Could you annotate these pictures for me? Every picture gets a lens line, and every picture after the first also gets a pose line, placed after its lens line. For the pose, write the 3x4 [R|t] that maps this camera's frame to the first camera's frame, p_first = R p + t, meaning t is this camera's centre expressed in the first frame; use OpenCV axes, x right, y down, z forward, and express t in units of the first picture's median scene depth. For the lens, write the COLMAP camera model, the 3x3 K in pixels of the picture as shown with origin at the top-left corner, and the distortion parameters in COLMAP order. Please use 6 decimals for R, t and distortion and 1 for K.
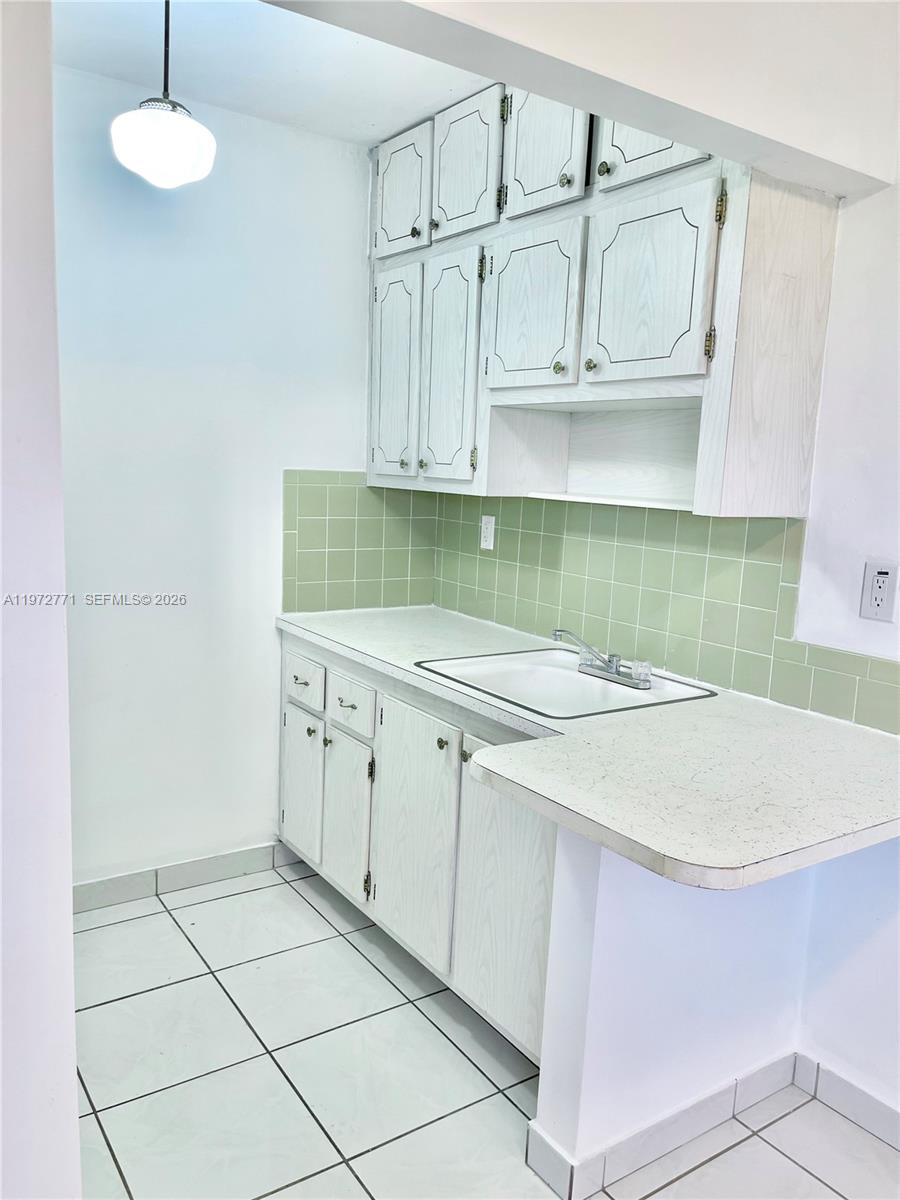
lens RADIAL K [[910.5, 0, 461.1], [0, 910.5, 608.6], [0, 0, 1]] dist [0.057245, -0.059588]
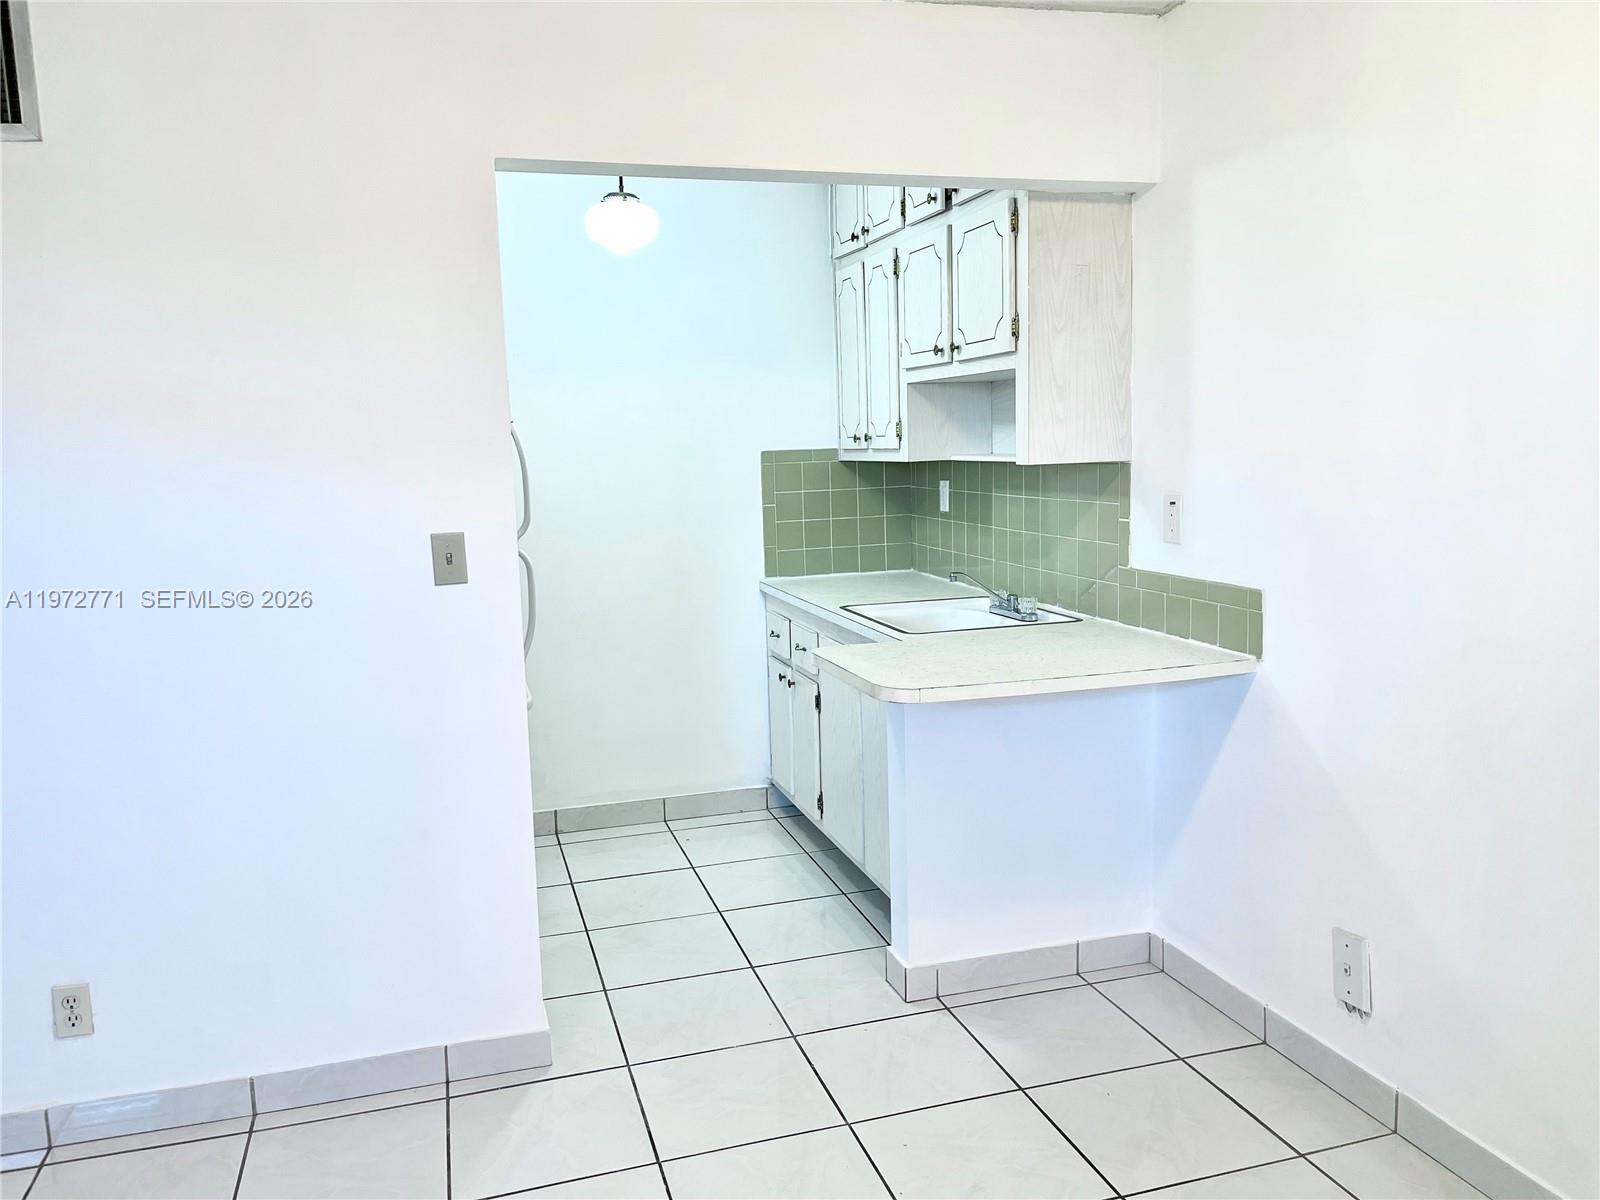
lens RADIAL K [[1203.8, 0, 798.5], [0, 1203.8, 587.8], [0, 0, 1]] dist [0.085287, -0.104705]
pose [[0.949864, -0.031564, -0.311067, 0.369021], [0.020222, 0.999010, -0.039619, 0.093442], [0.312010, 0.031343, 0.949562, -0.482581]]
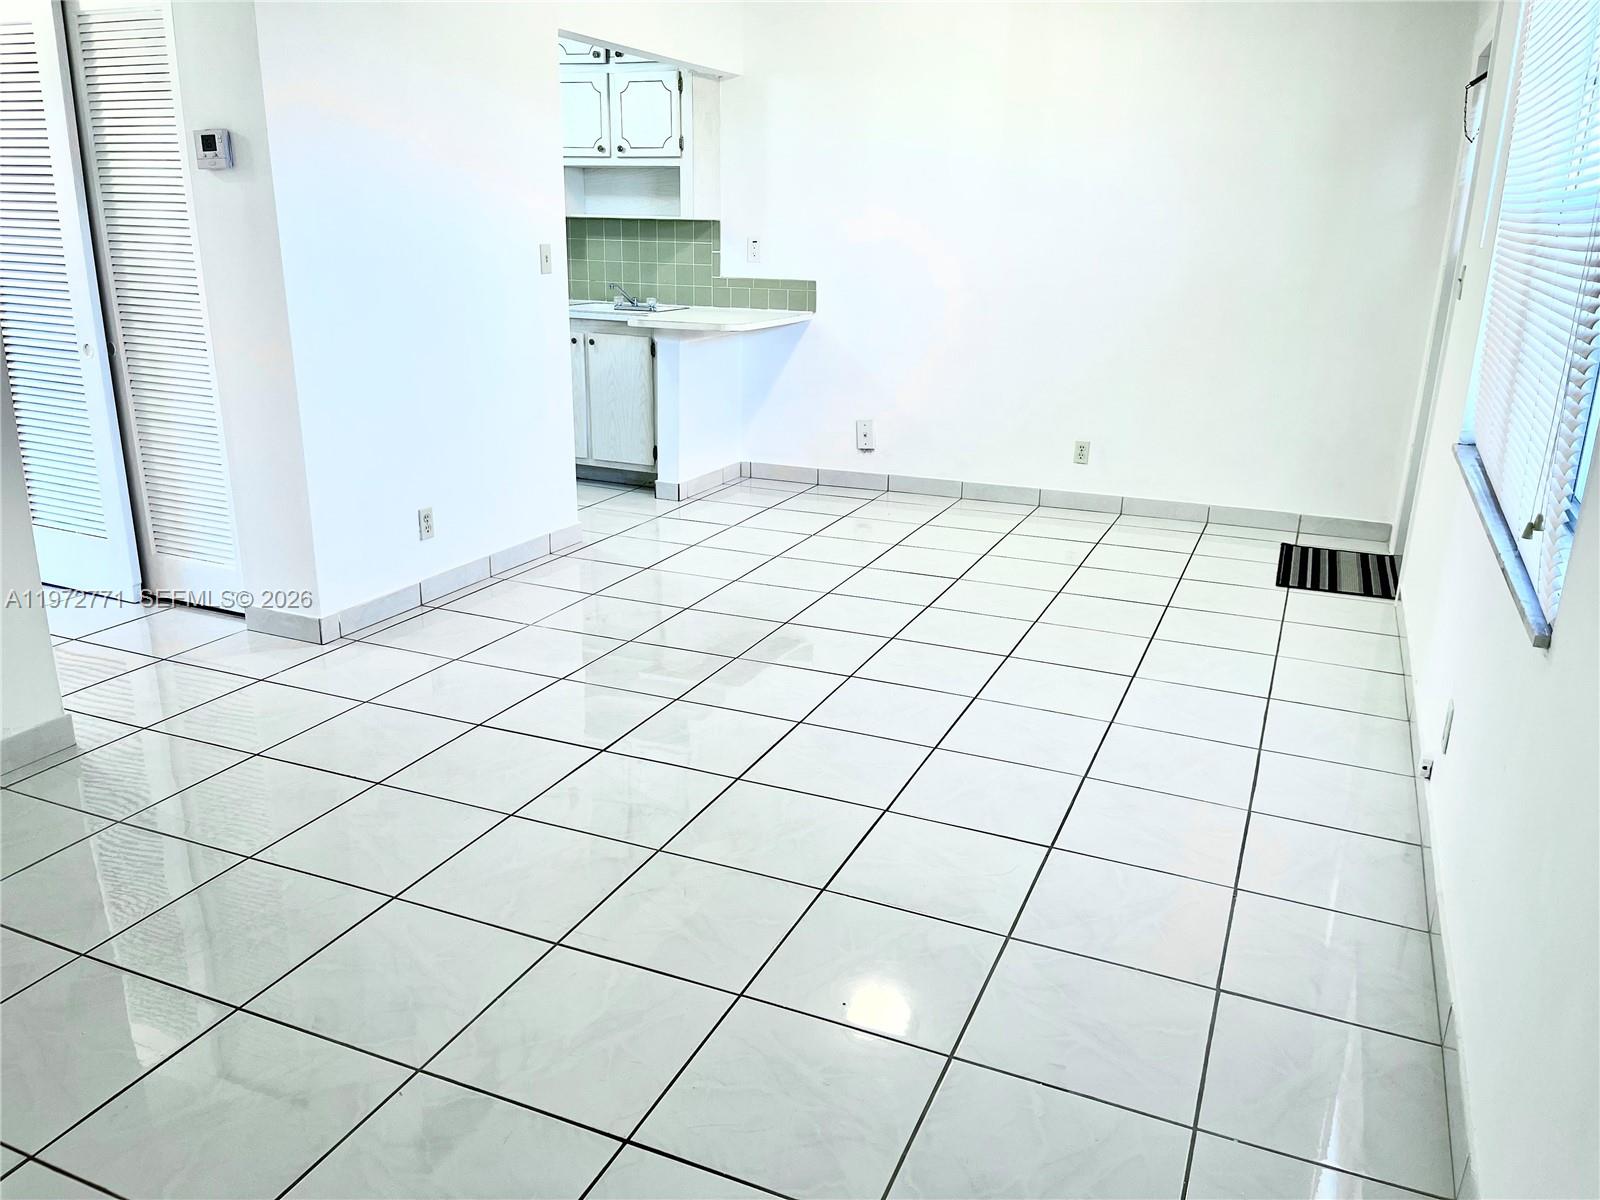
lens RADIAL K [[1214.0, 0, 797.7], [0, 1214.0, 595.9], [0, 0, 1]] dist [0.057245, -0.059588]
pose [[0.849680, -0.185103, 0.493743, -0.929608], [0.102486, 0.976477, 0.189711, 0.211122], [-0.517244, -0.110592, 0.848663, -1.459949]]
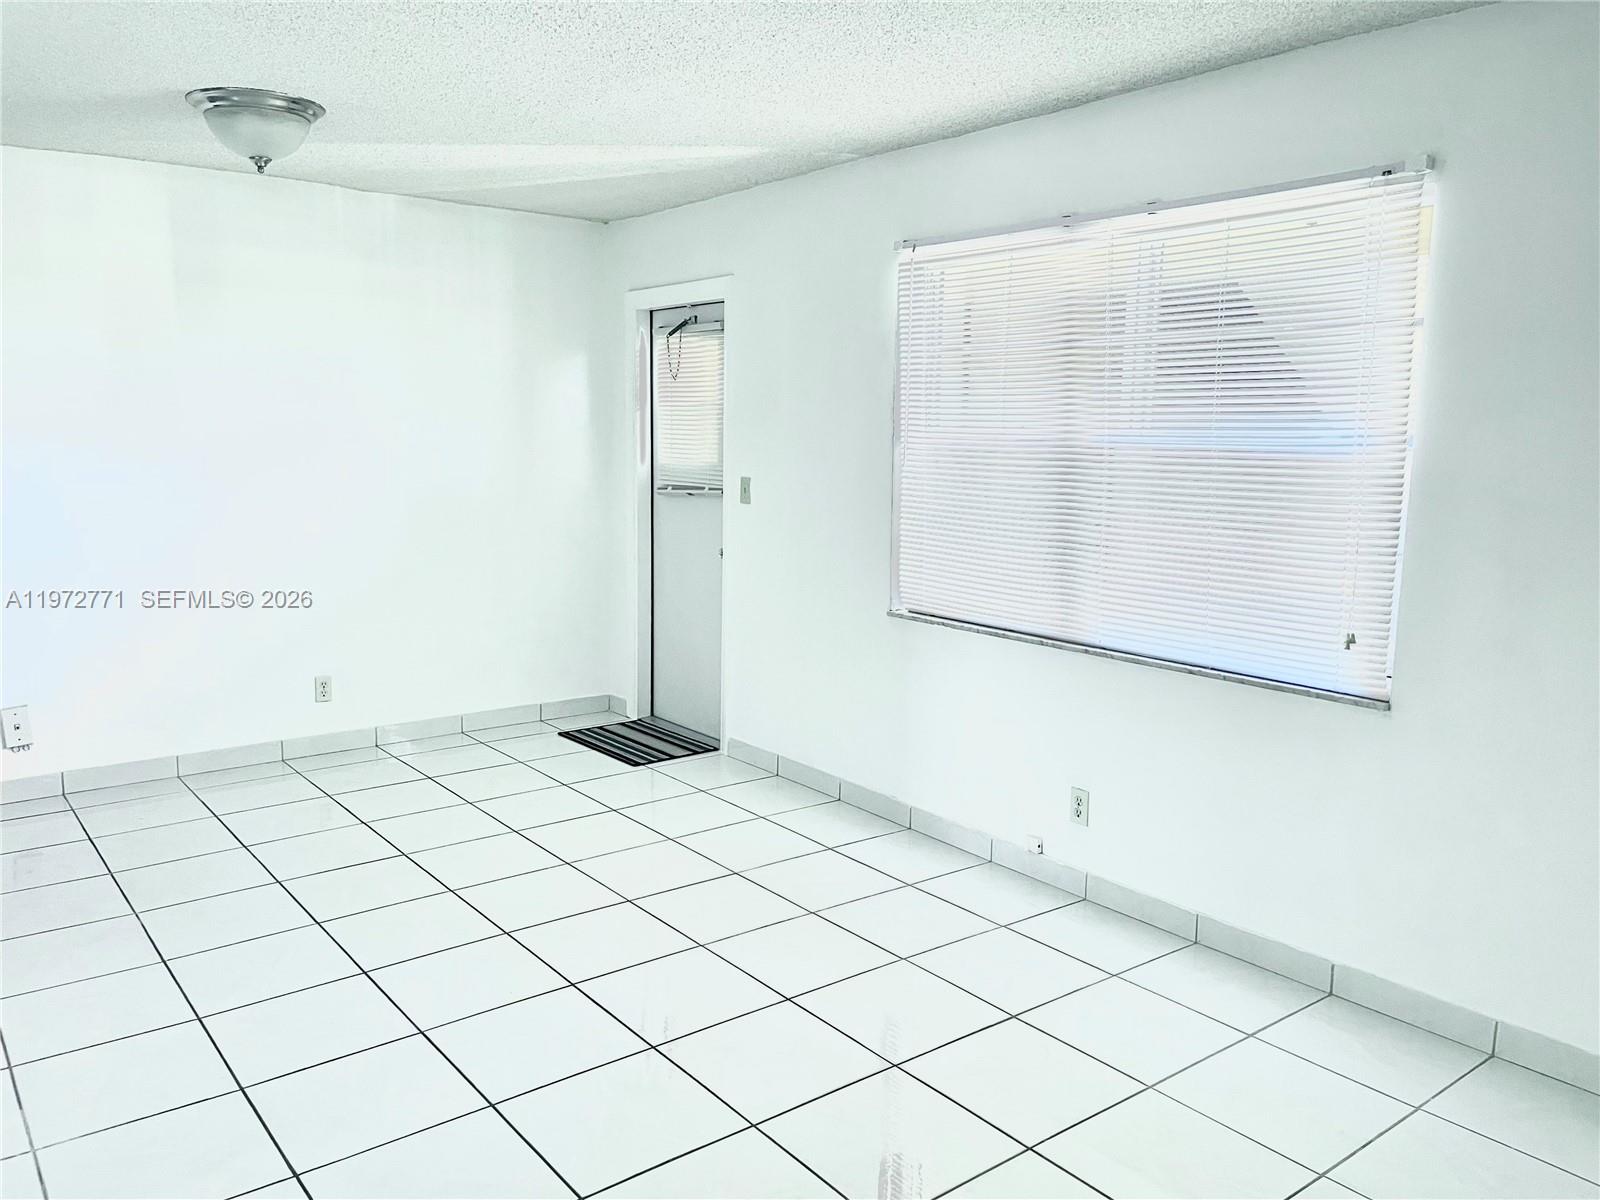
lens RADIAL K [[1220.2, 0, 792.4], [0, 1220.2, 593.8], [0, 0, 1]] dist [0.058523, -0.076016]
pose [[-0.052378, -0.180232, 0.982229, -1.329638], [0.141681, 0.972288, 0.185963, 0.008564], [-0.988526, 0.148904, -0.025391, -0.496293]]
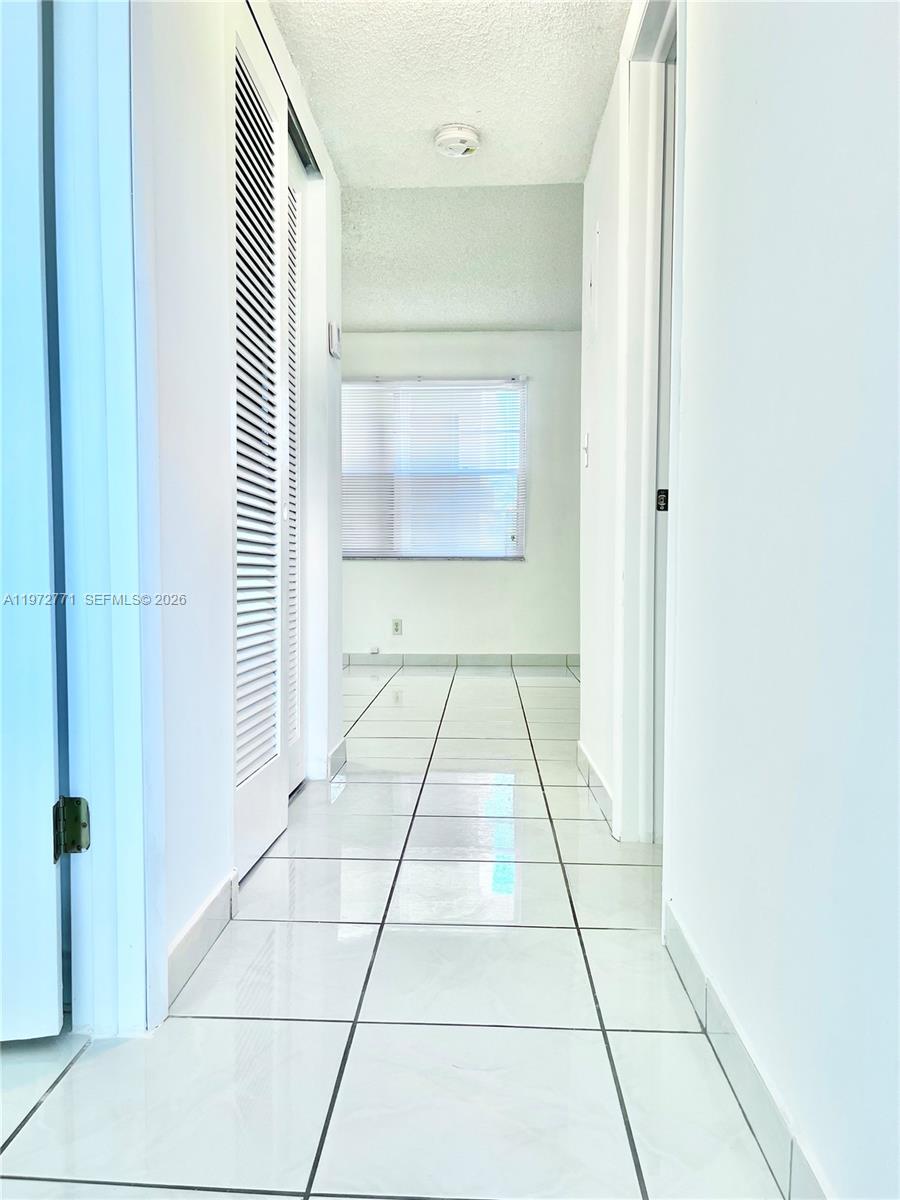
lens RADIAL K [[902.8, 0, 436.9], [0, 902.8, 601.7], [0, 0, 1]] dist [0.085287, -0.104705]
pose [[-0.785926, -0.075537, 0.613689, -1.599435], [0.060984, 0.978201, 0.198504, 0.010621], [-0.615305, 0.193435, -0.764187, 1.052075]]
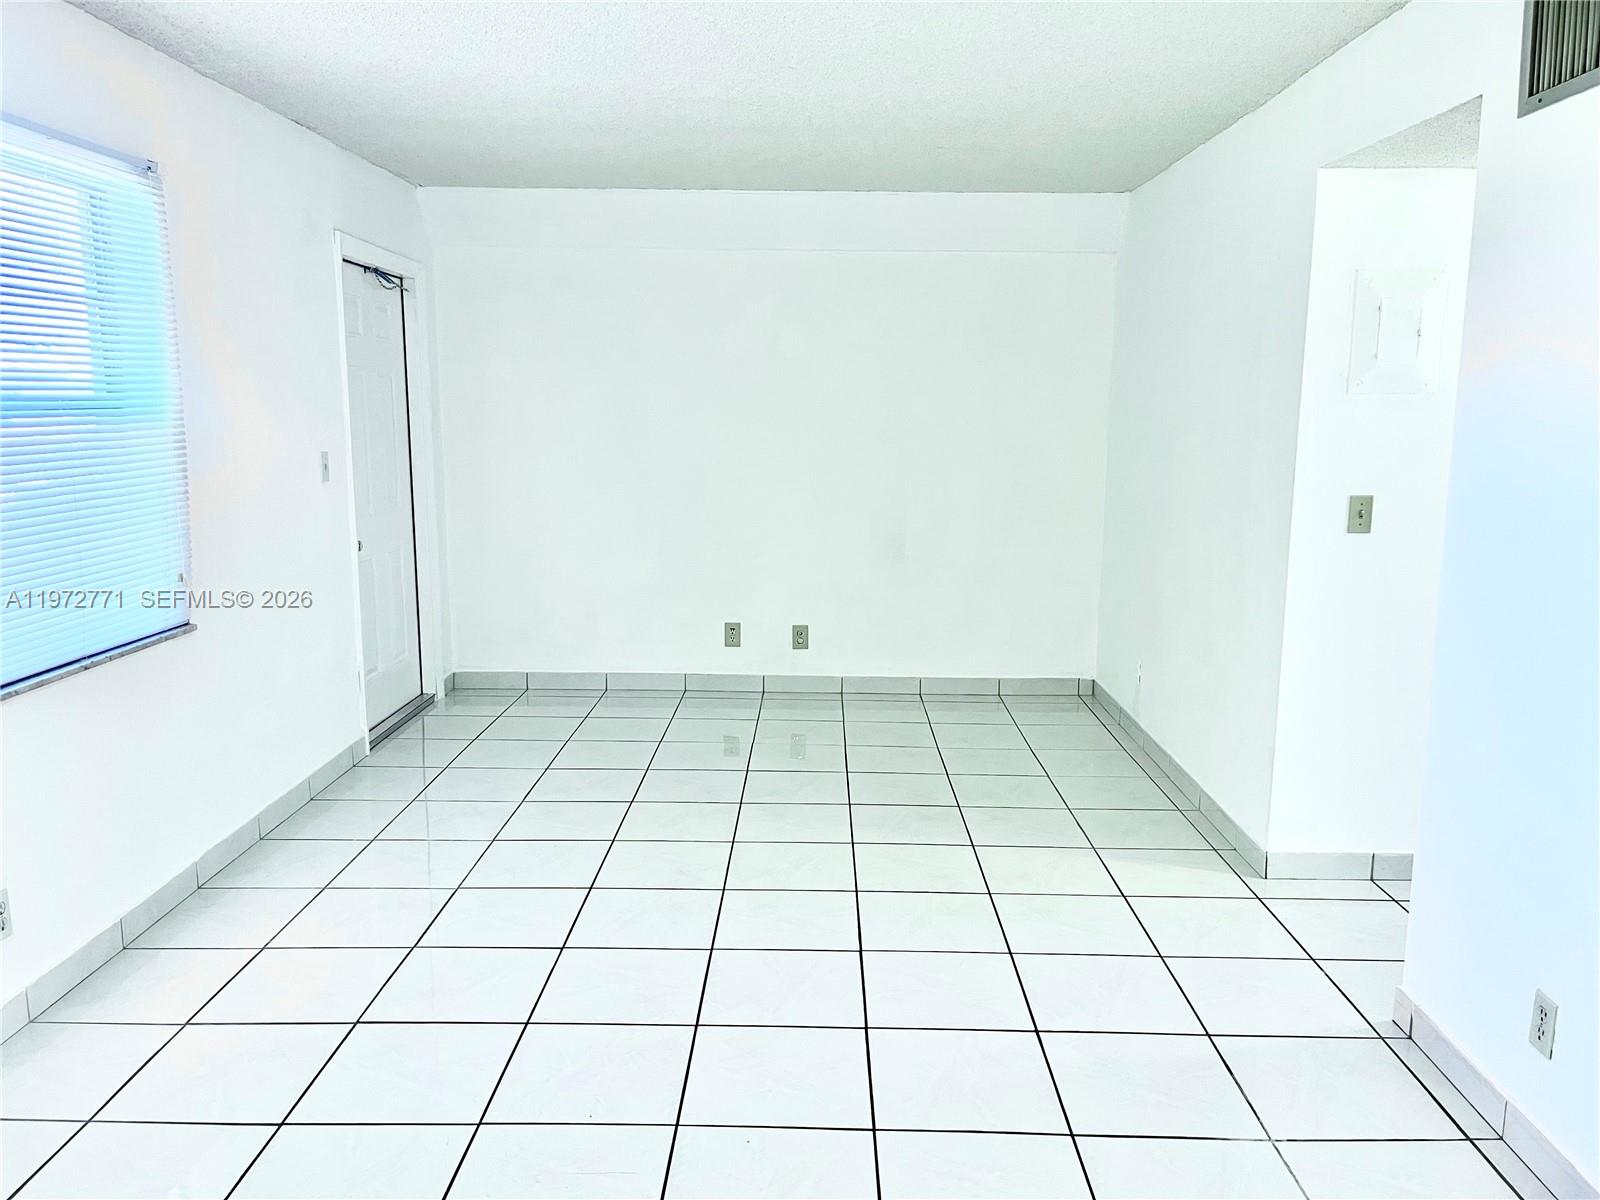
lens RADIAL K [[1224.9, 0, 804.9], [0, 1224.9, 604.0], [0, 0, 1]] dist [0.102082, -0.081676]
pose [[-0.583161, 0.087191, -0.807664, 0.530958], [-0.155376, 0.963897, 0.216243, -0.029539], [0.797359, 0.251597, -0.548559, 0.266877]]
